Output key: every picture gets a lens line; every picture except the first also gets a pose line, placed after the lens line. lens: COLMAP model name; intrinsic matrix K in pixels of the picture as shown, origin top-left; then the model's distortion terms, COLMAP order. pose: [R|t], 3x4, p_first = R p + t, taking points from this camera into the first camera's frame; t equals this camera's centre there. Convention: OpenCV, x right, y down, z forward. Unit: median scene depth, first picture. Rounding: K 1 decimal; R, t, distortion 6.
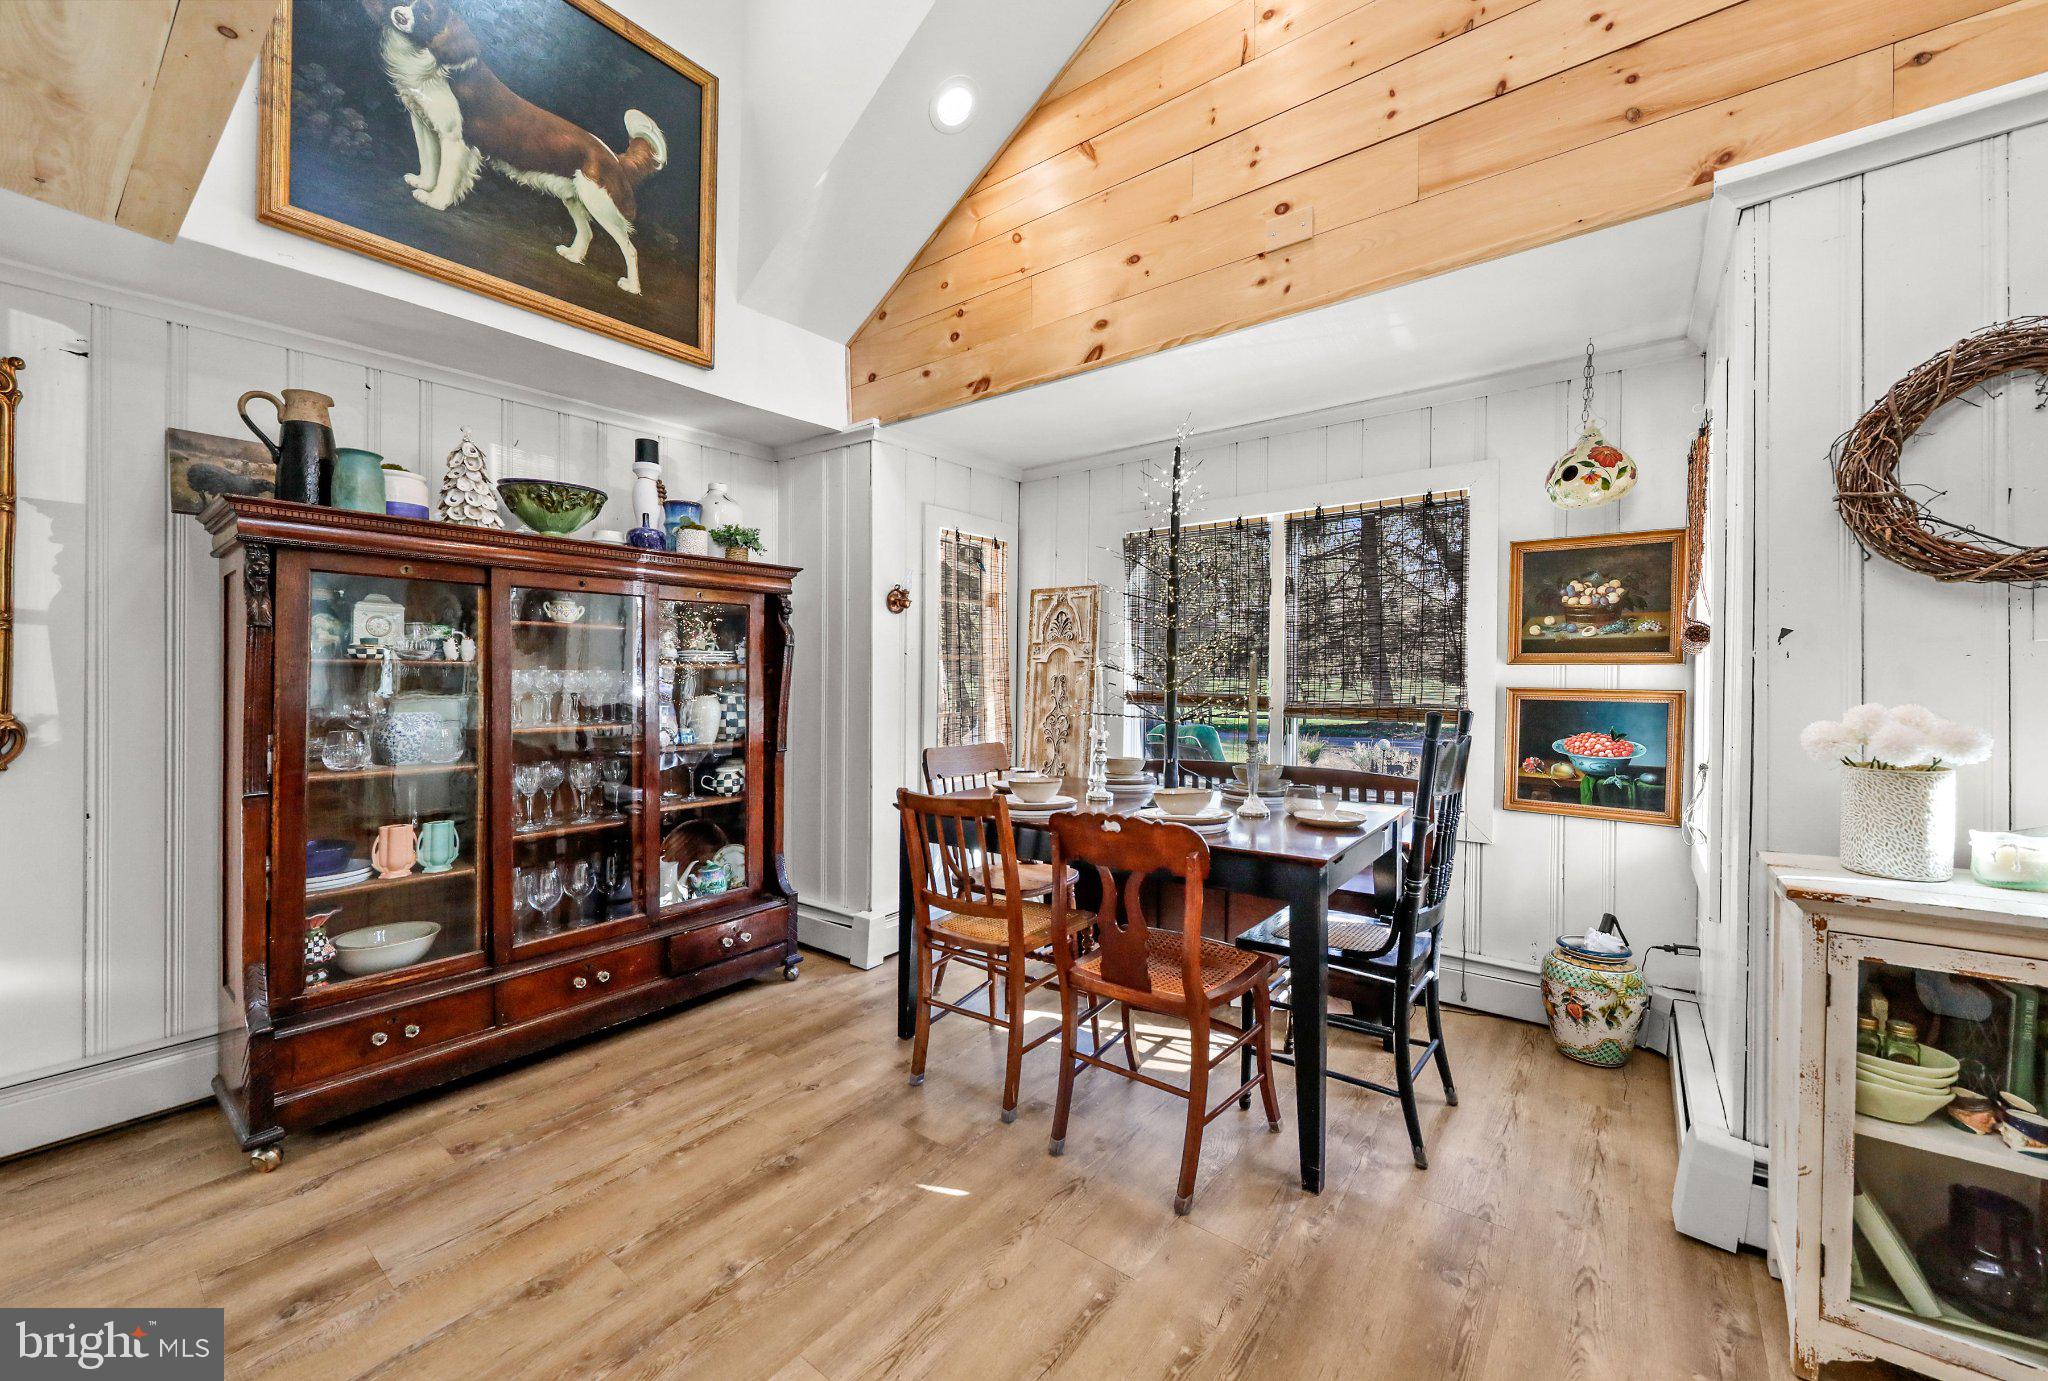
lens RADIAL K [[794.4, 0, 1004.2], [0, 794.4, 683.4], [0, 0, 1]] dist [-0.002769, 0.000062]
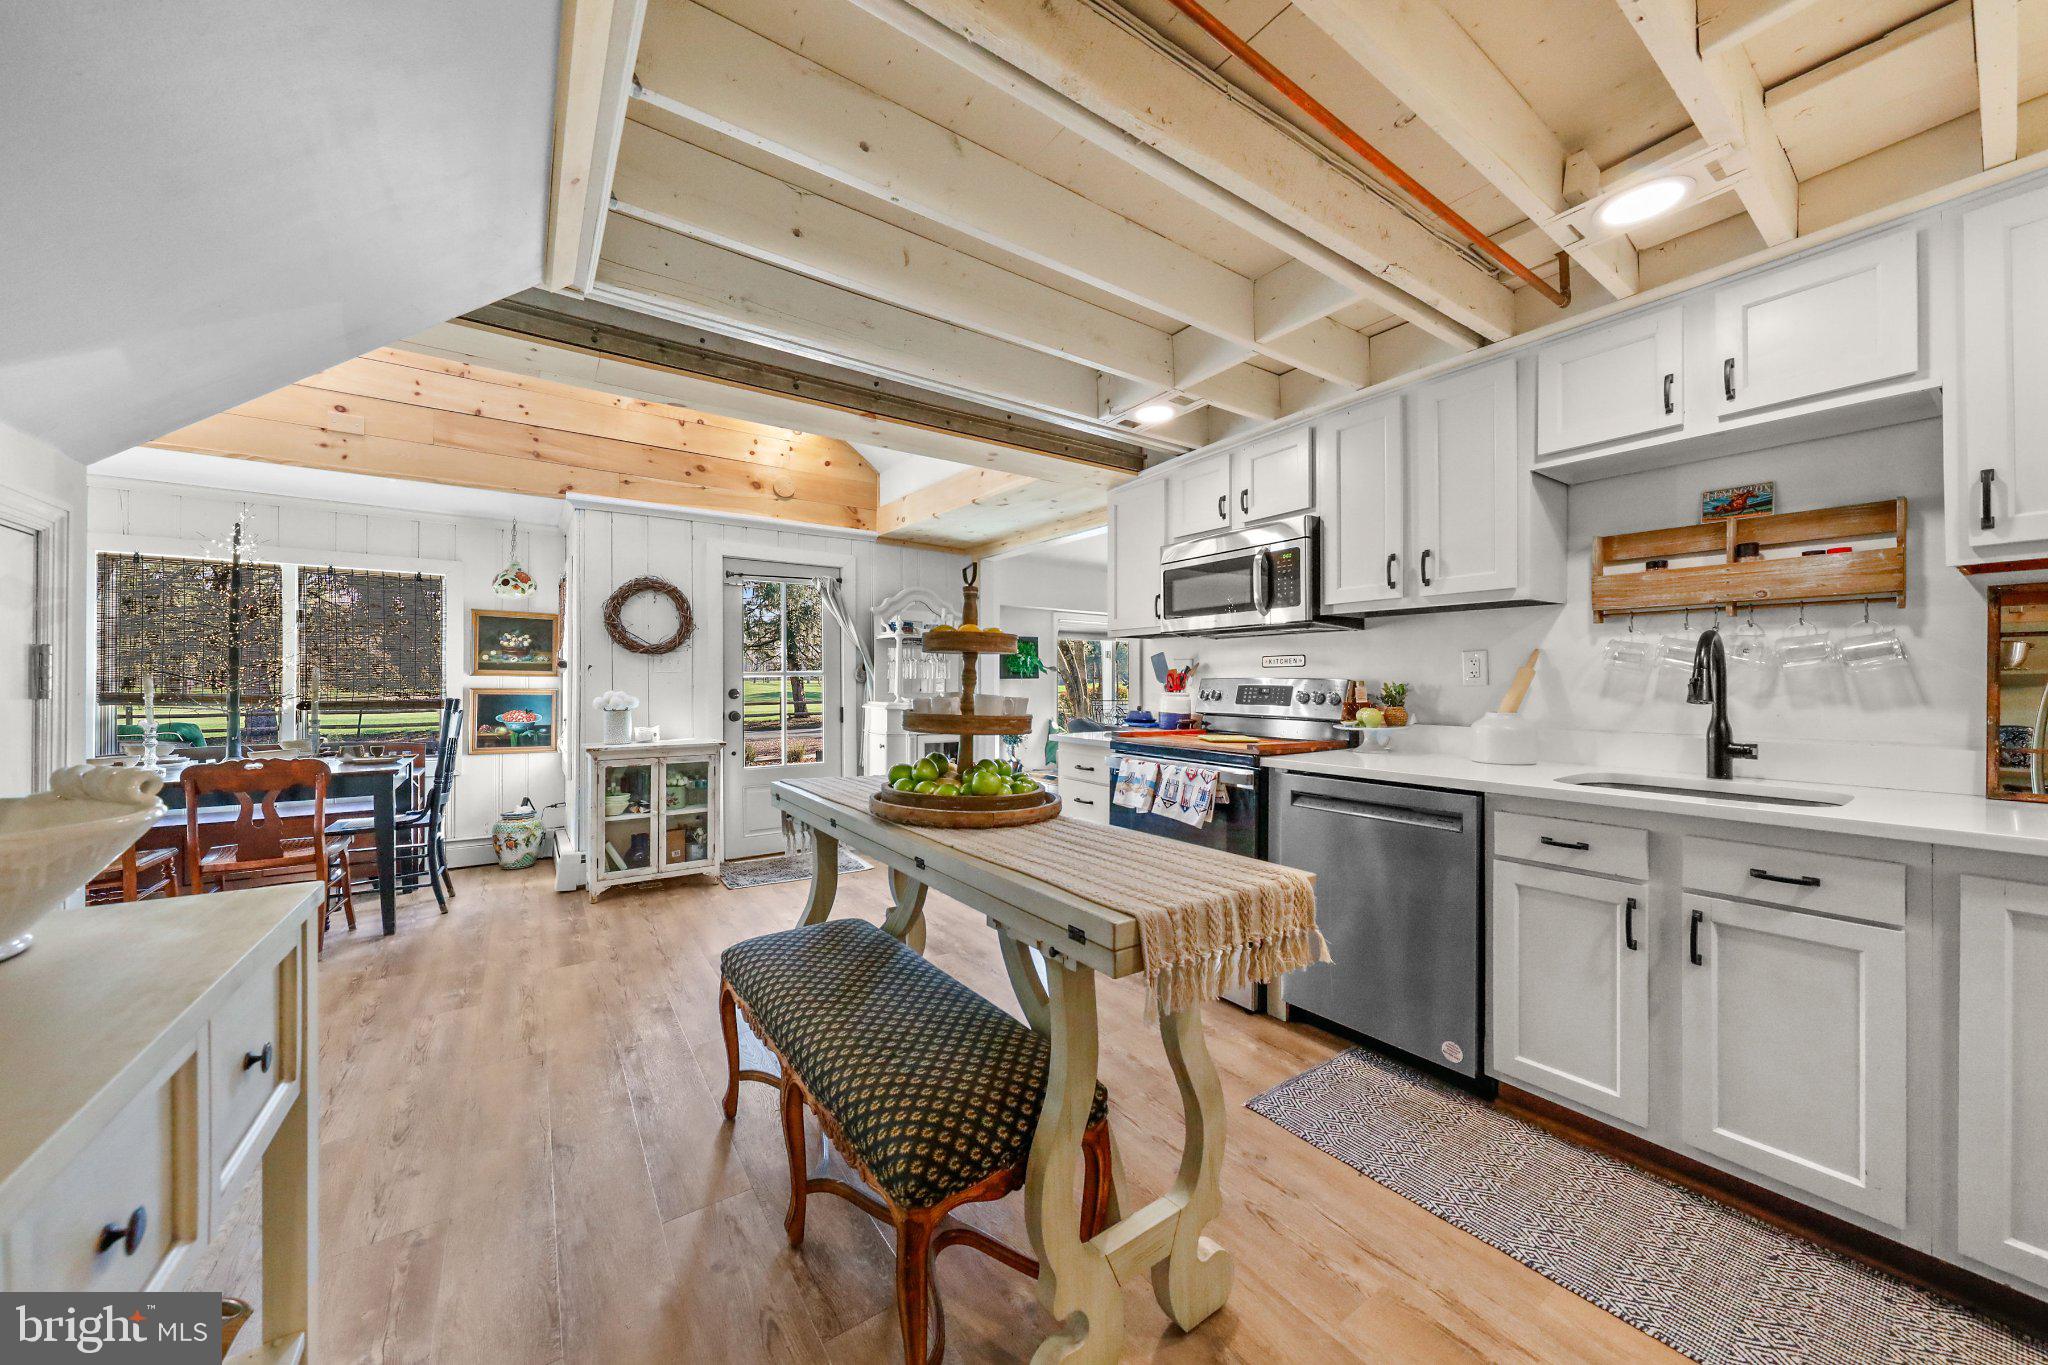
lens RADIAL K [[714.1, 0, 1036.1], [0, 714.1, 690.2], [0, 0, 1]] dist [0.001165, -0.000030]
pose [[0.274858, -0.005610, 0.961468, -0.690713], [0.005174, 0.999977, 0.004356, 0.011300], [-0.961471, 0.003777, 0.274881, -0.828055]]
